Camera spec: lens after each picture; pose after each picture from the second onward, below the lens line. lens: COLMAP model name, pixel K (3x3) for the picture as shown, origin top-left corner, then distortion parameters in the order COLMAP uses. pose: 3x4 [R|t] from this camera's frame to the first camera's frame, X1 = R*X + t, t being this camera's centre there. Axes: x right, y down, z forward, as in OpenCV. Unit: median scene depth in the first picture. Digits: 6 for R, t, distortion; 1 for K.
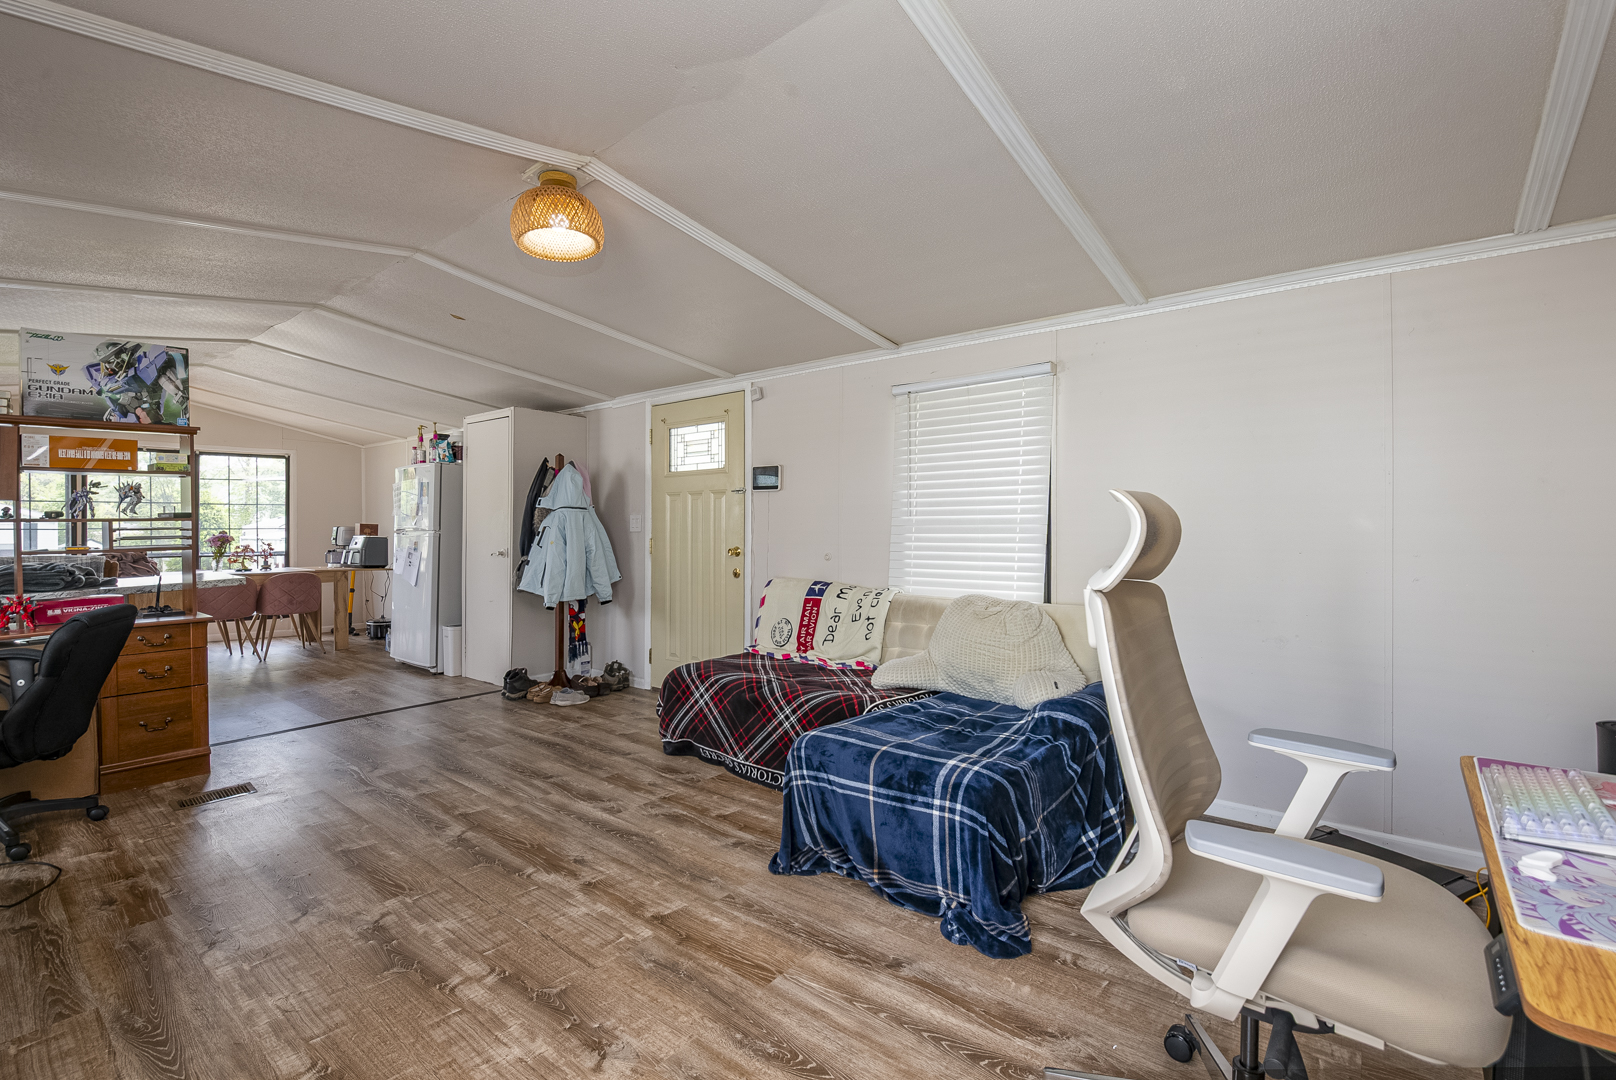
lens RADIAL K [[737.4, 0, 803.0], [0, 737.4, 520.9], [0, 0, 1]] dist [-0.011953, -0.006888]
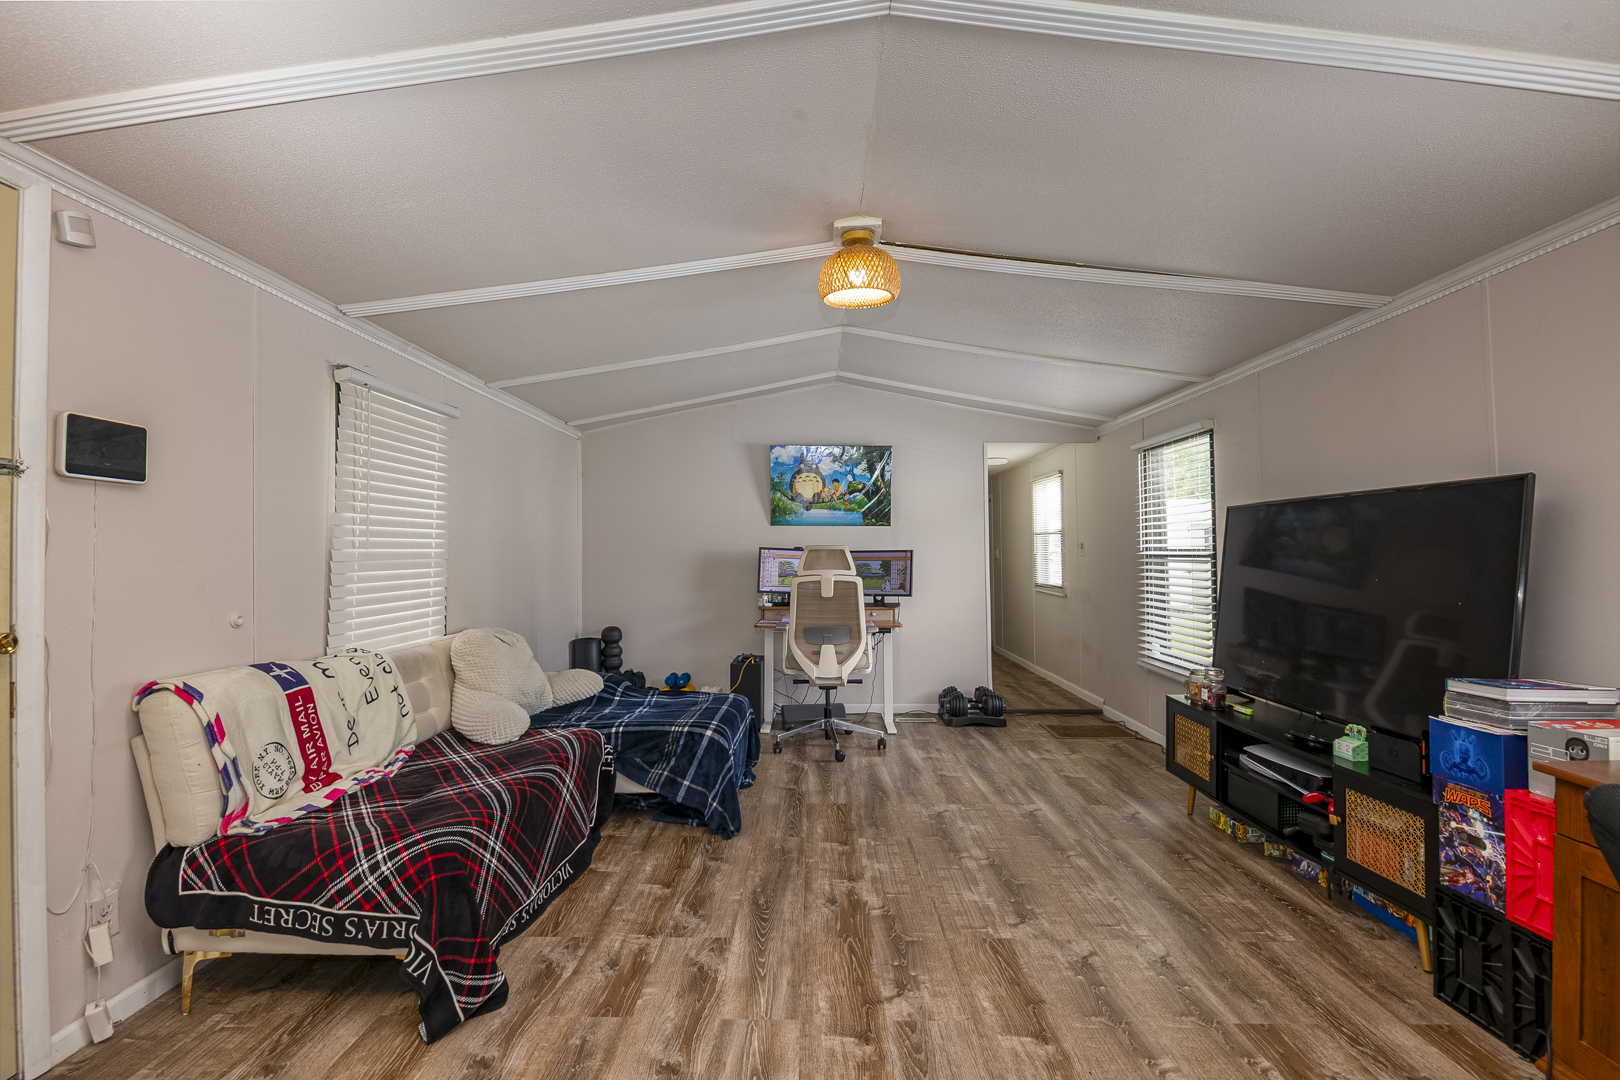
lens RADIAL K [[738.8, 0, 815.5], [0, 738.8, 533.5], [0, 0, 1]] dist [0.000747, -0.010110]
pose [[-0.635955, 0.026270, 0.771279, -1.083358], [0.004425, 0.999528, -0.030396, 0.005367], [-0.771713, -0.015917, -0.635771, 1.684333]]
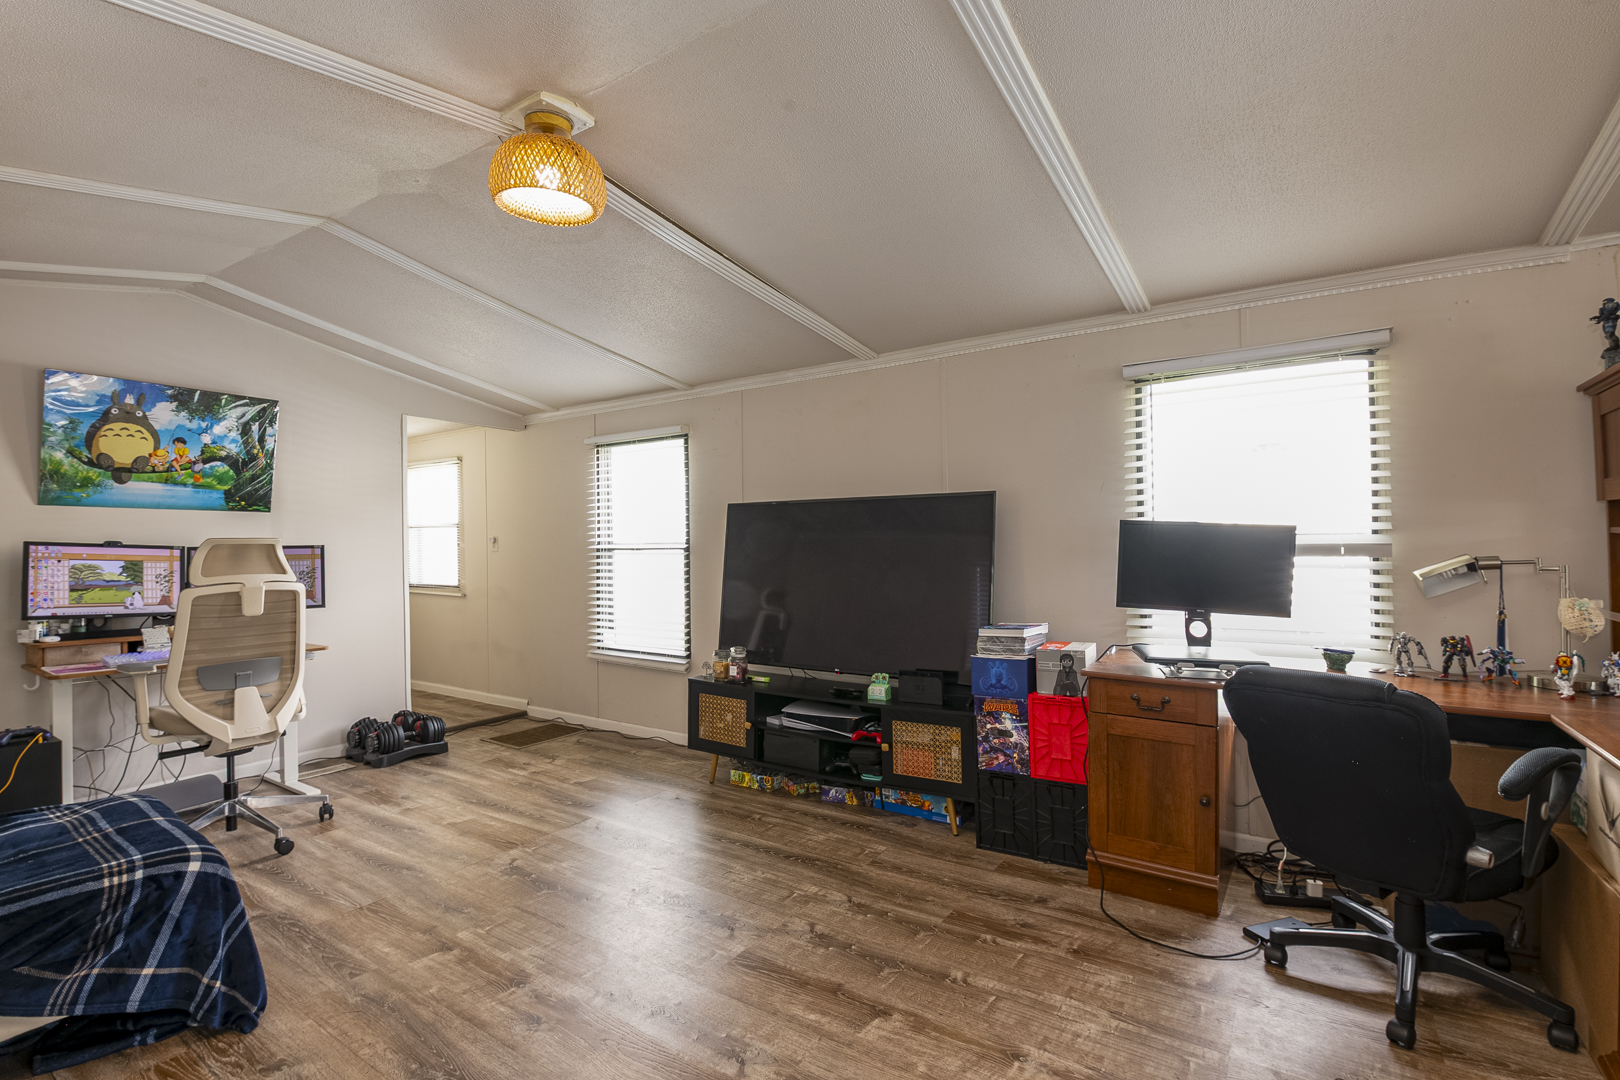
lens RADIAL K [[728.1, 0, 810.0], [0, 728.1, 540.0], [0, 0, 1]] dist [0.000511, -0.010240]
pose [[-0.995008, 0.014799, -0.098689, -0.521582], [0.015523, 0.999858, -0.006573, 0.004768], [0.098578, -0.008072, -0.995097, 1.772164]]
